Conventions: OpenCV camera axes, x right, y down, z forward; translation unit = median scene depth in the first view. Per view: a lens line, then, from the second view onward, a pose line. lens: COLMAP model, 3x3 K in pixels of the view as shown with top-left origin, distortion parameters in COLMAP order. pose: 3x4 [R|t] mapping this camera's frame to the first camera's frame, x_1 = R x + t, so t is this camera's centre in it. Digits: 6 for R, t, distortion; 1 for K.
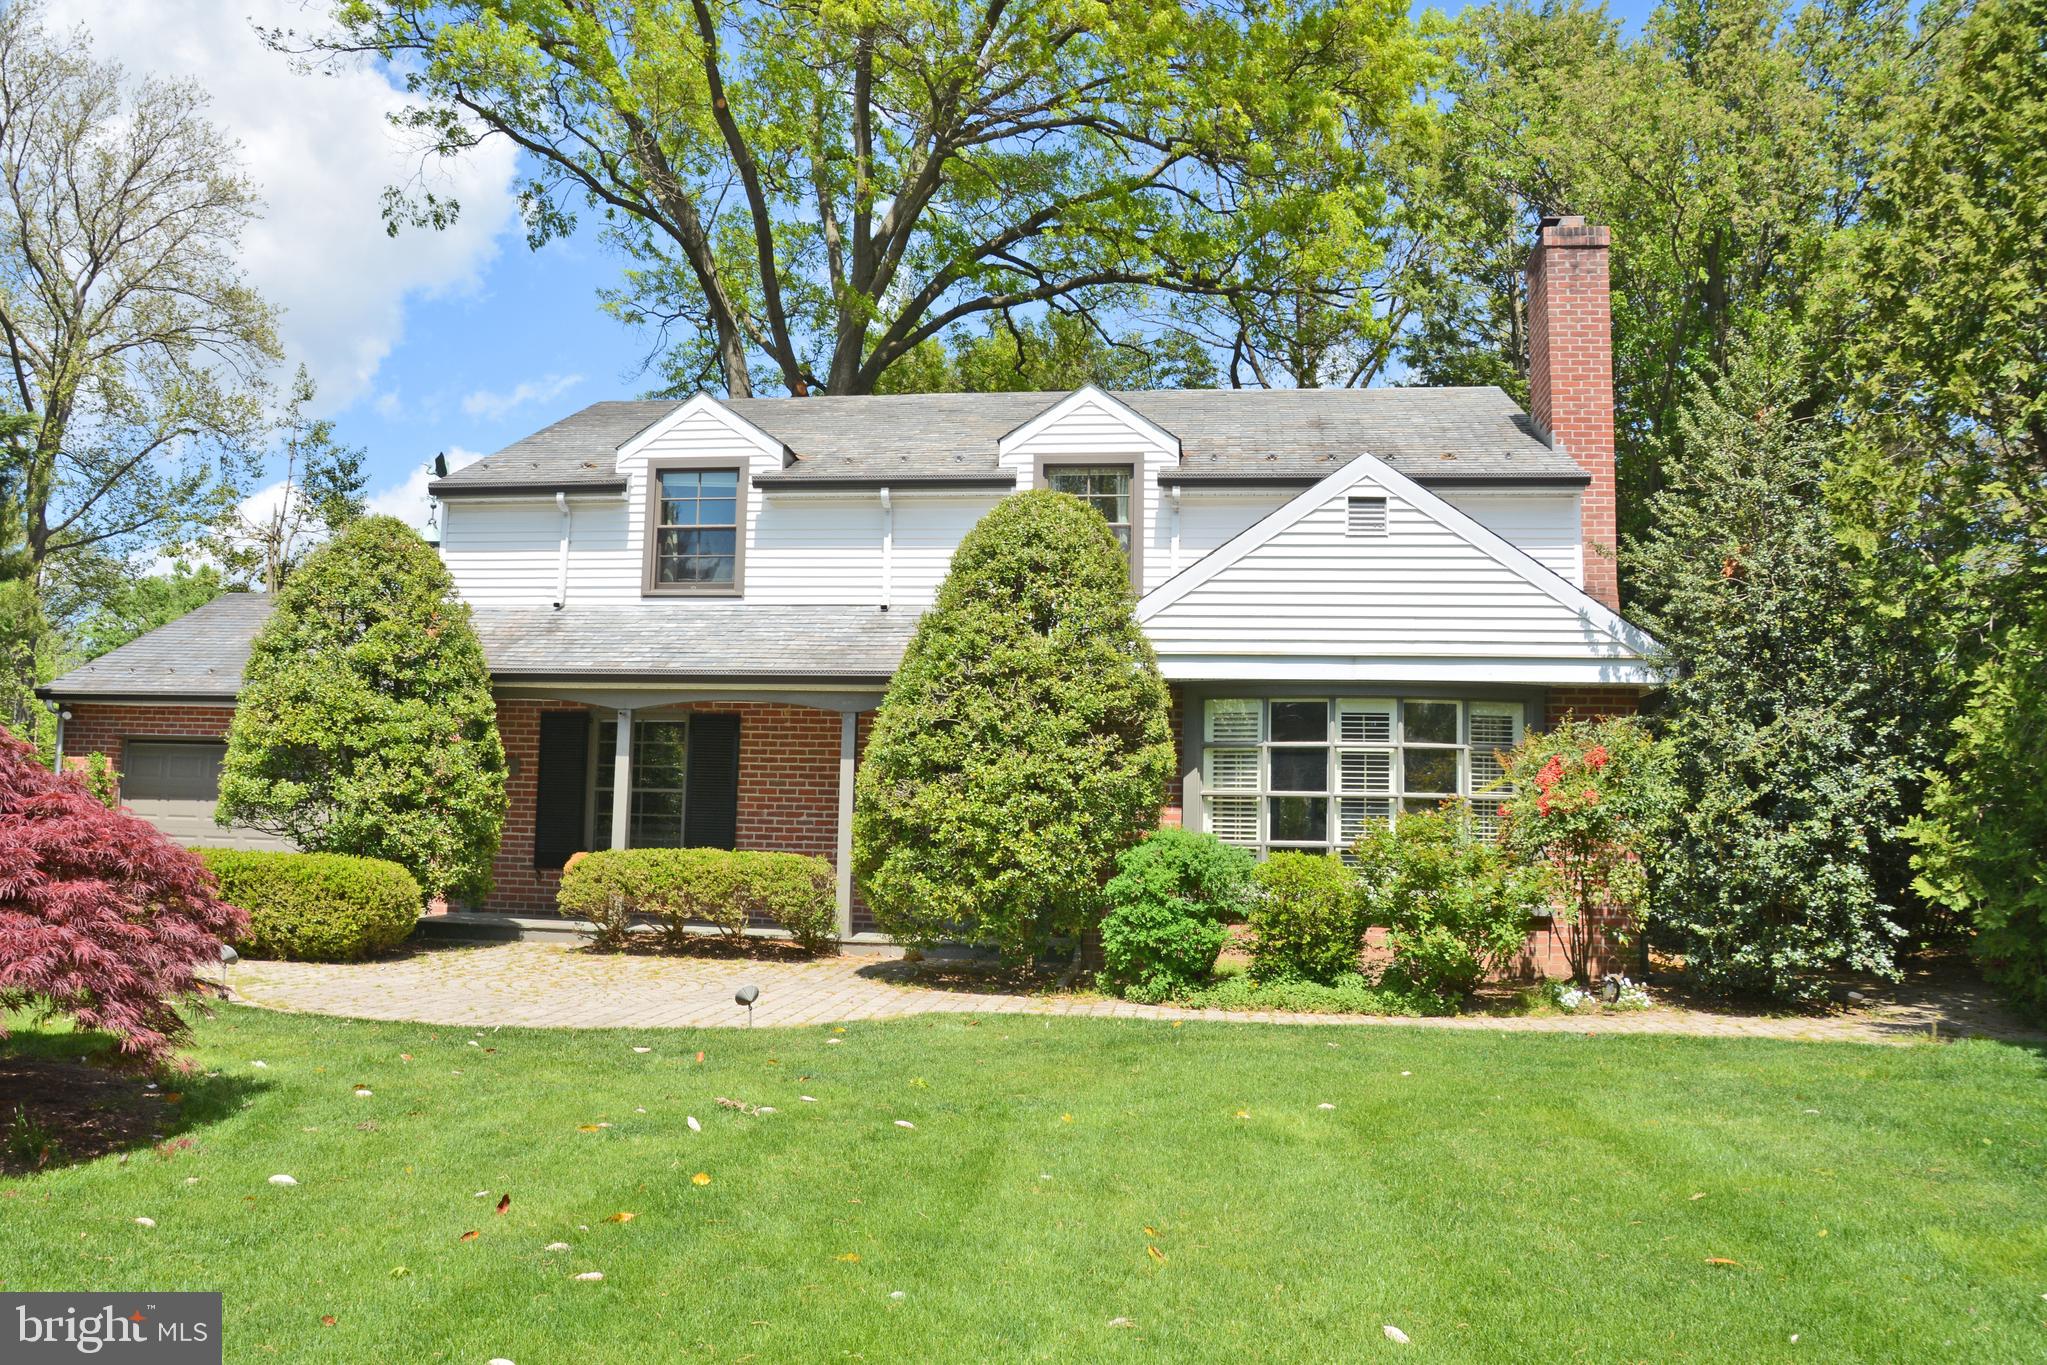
lens RADIAL K [[1539.5, 0, 1008.2], [0, 1539.5, 697.6], [0, 0, 1]] dist [-0.104937, 0.004922]
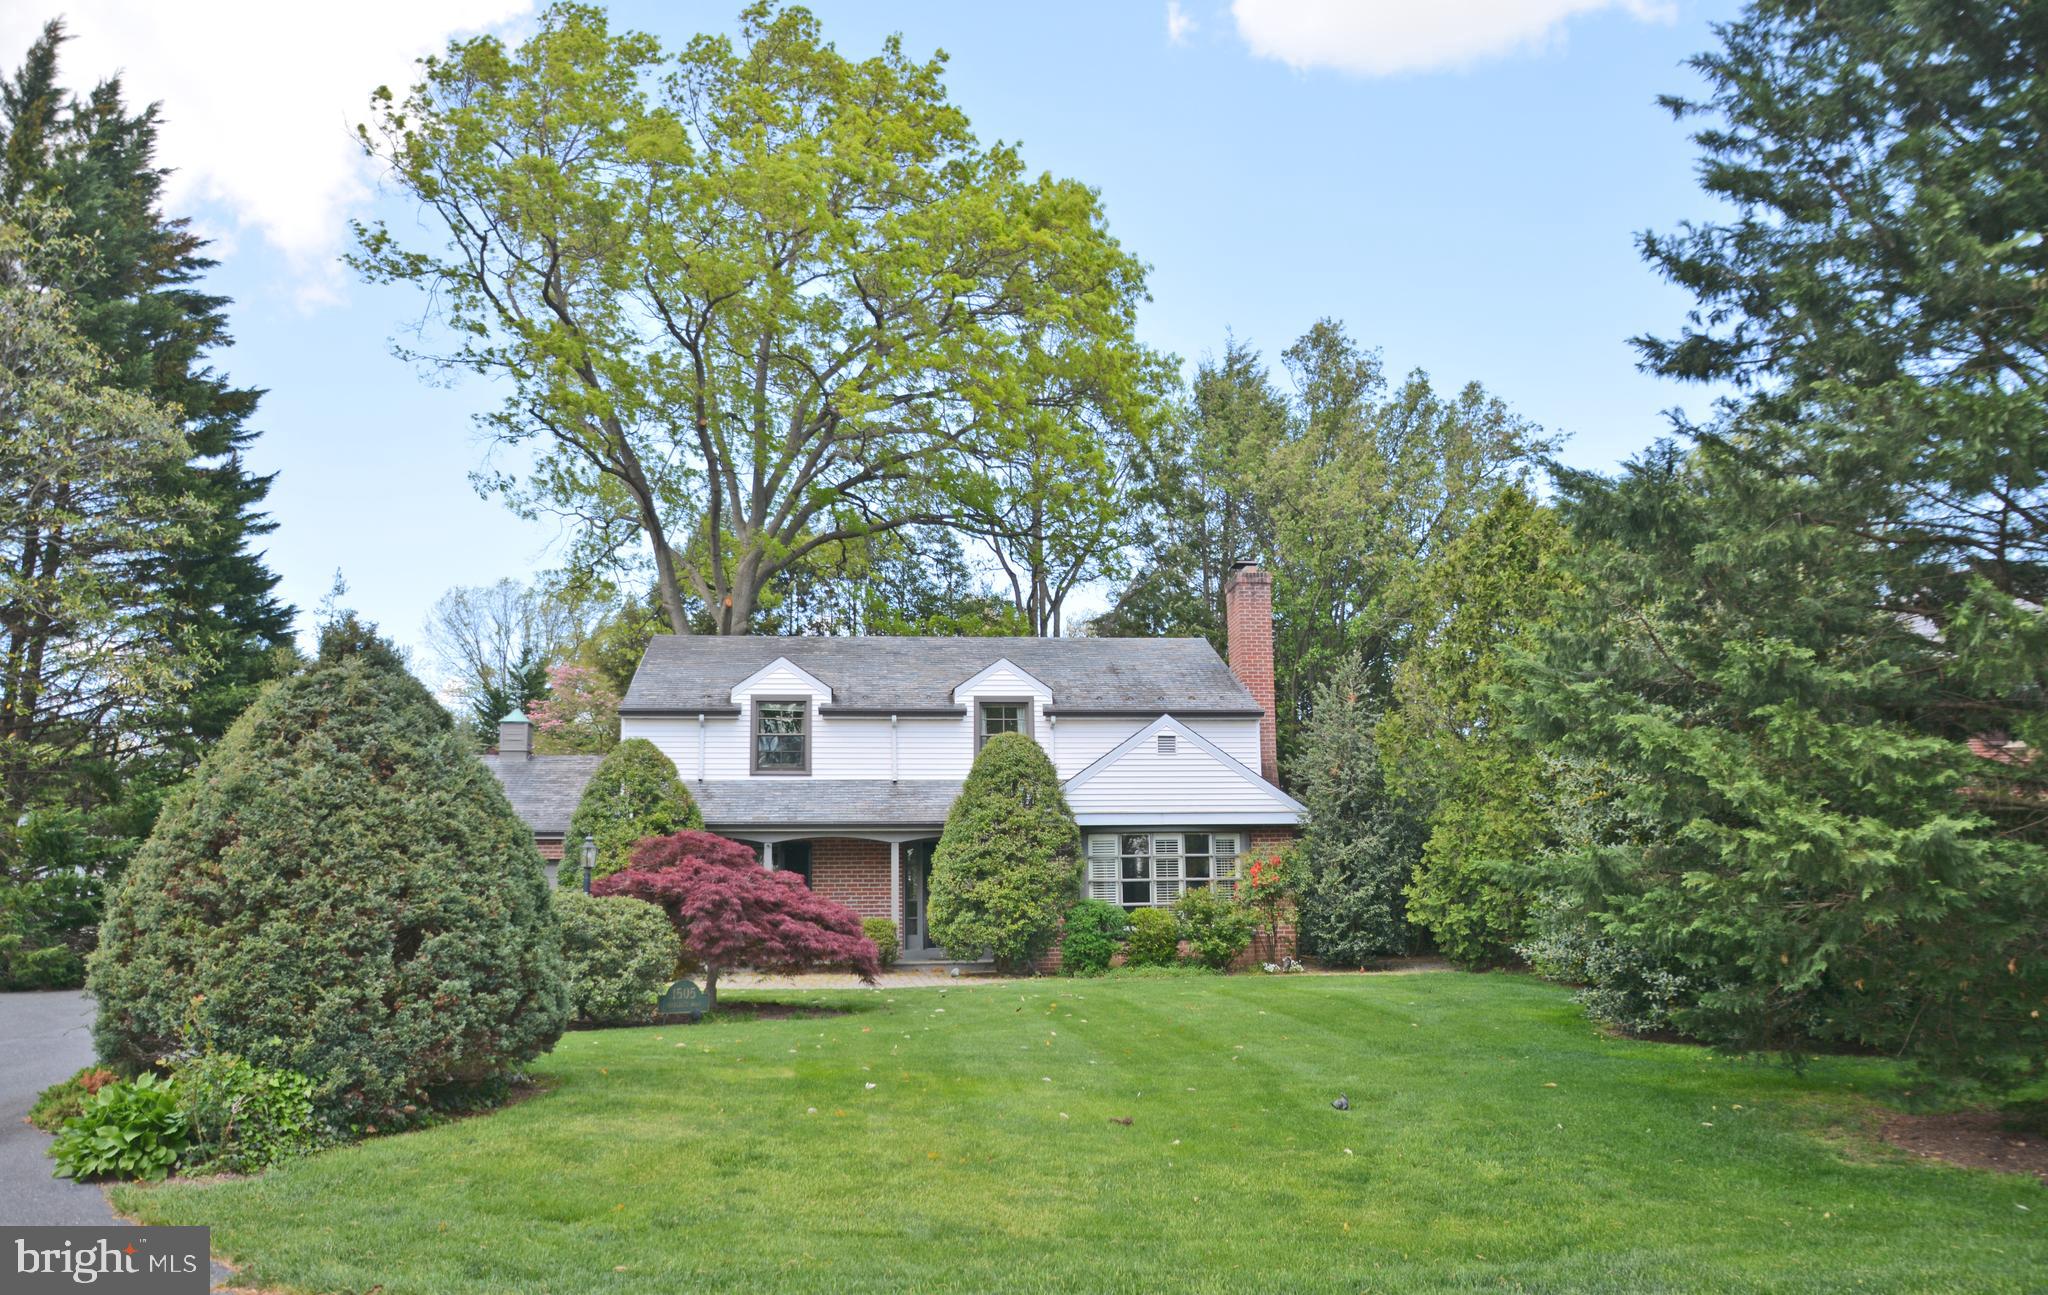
lens RADIAL K [[1521.7, 0, 999.6], [0, 1521.7, 726.5], [0, 0, 1]] dist [-0.174062, 0.000042]
pose [[0.973420, -0.005475, 0.228964, -0.452244], [0.012330, 0.999517, -0.028517, -0.086774], [-0.228697, 0.030582, 0.973017, -0.940800]]
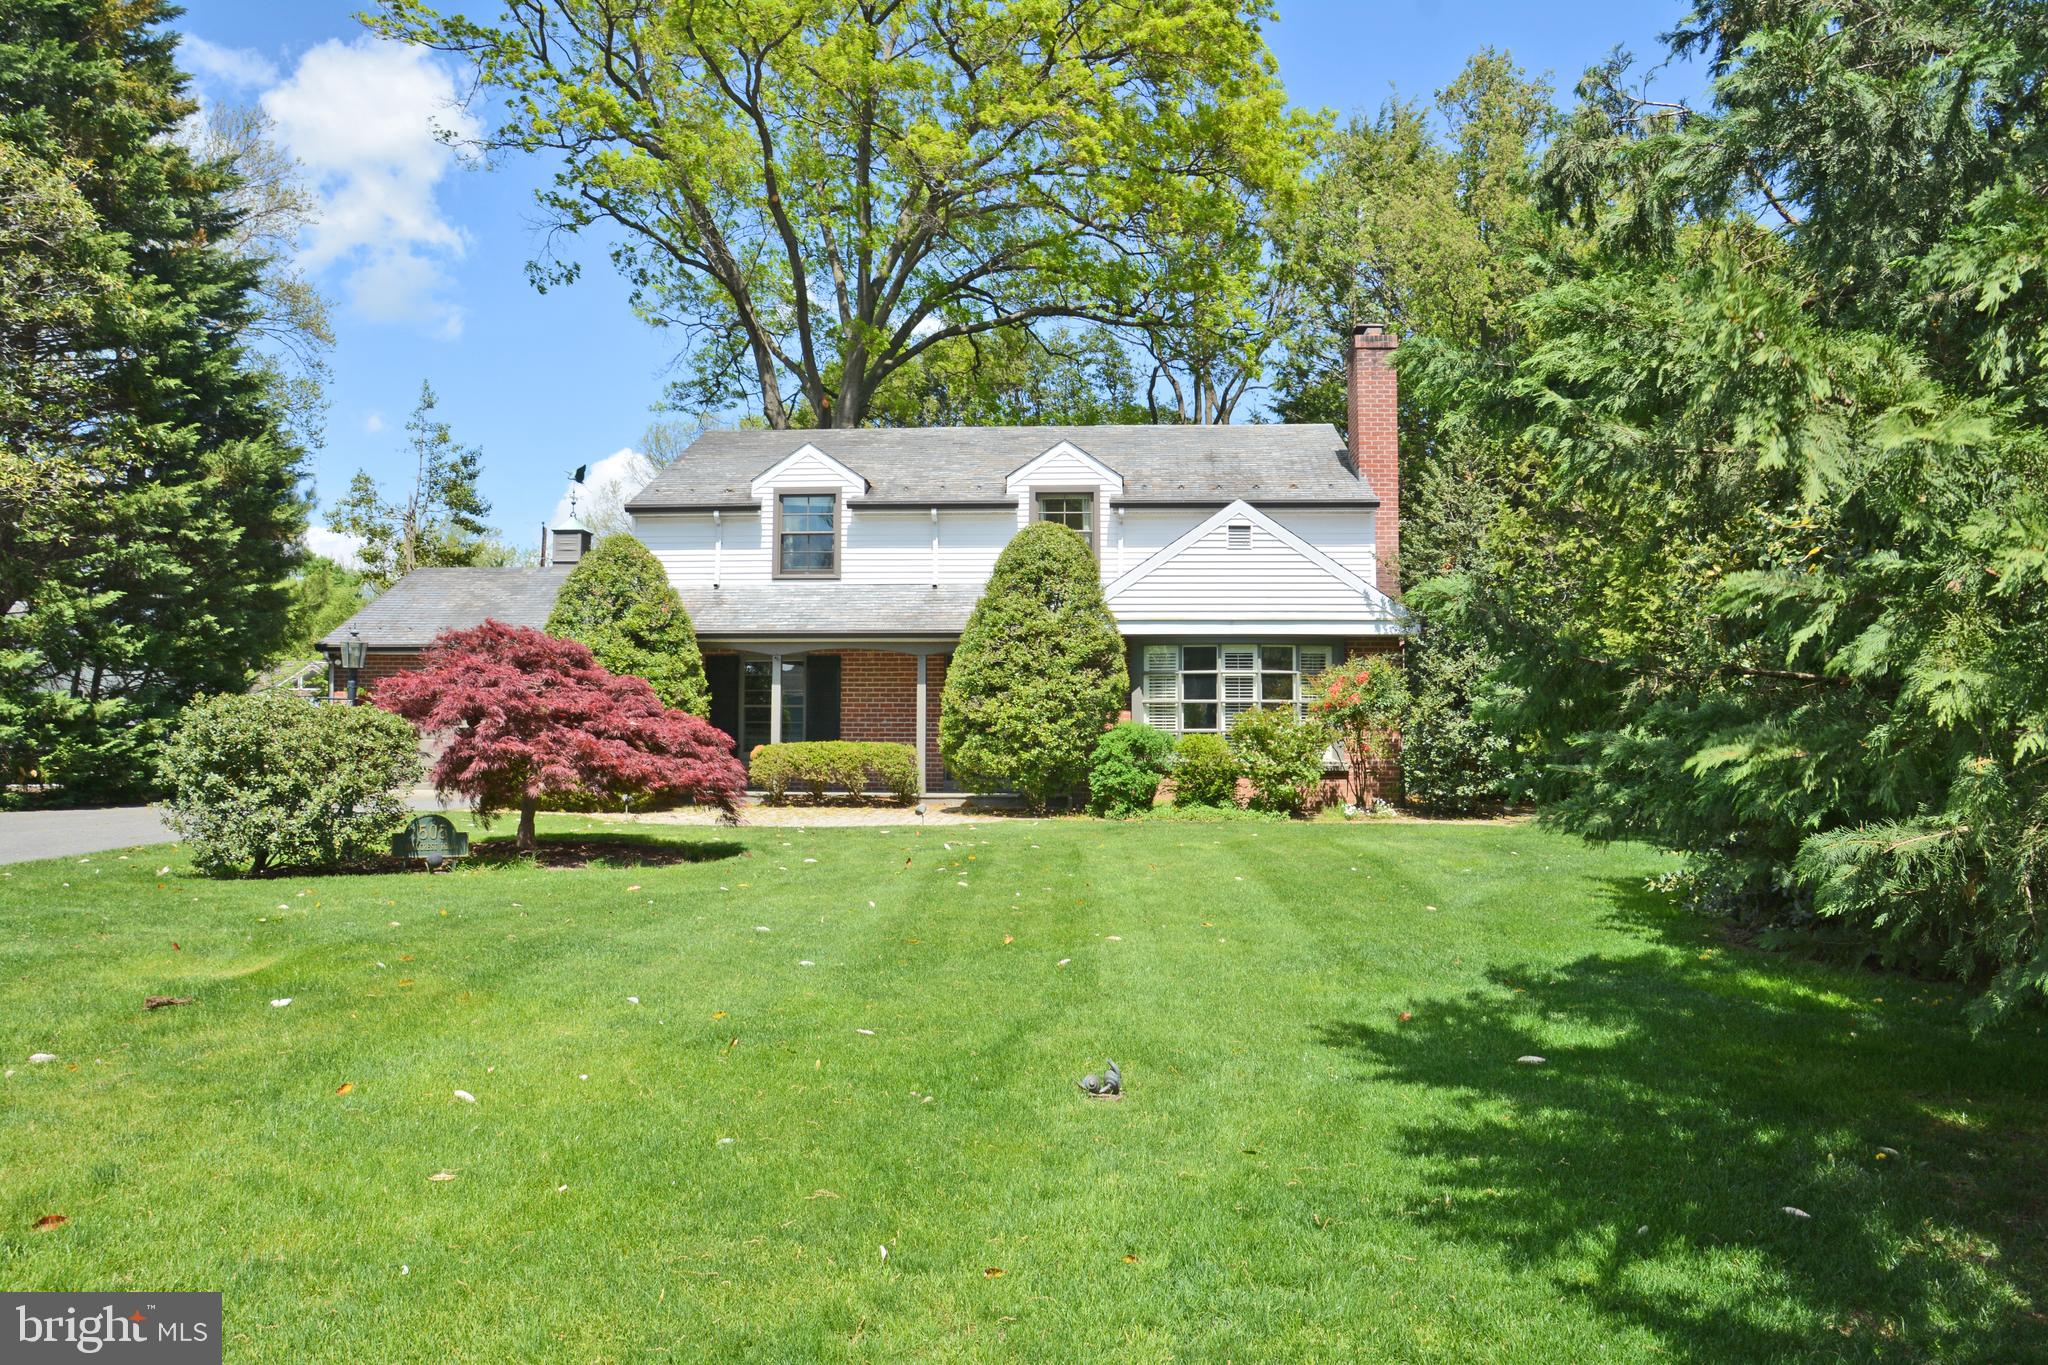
lens RADIAL K [[1439.4, 0, 1014.9], [0, 1439.4, 705.3], [0, 0, 1]] dist [-0.126217, 0.077800]
pose [[0.997960, -0.016357, 0.061710, -0.112068], [0.012470, 0.997945, 0.062847, -0.034743], [-0.062611, -0.061949, 0.996114, -0.565694]]
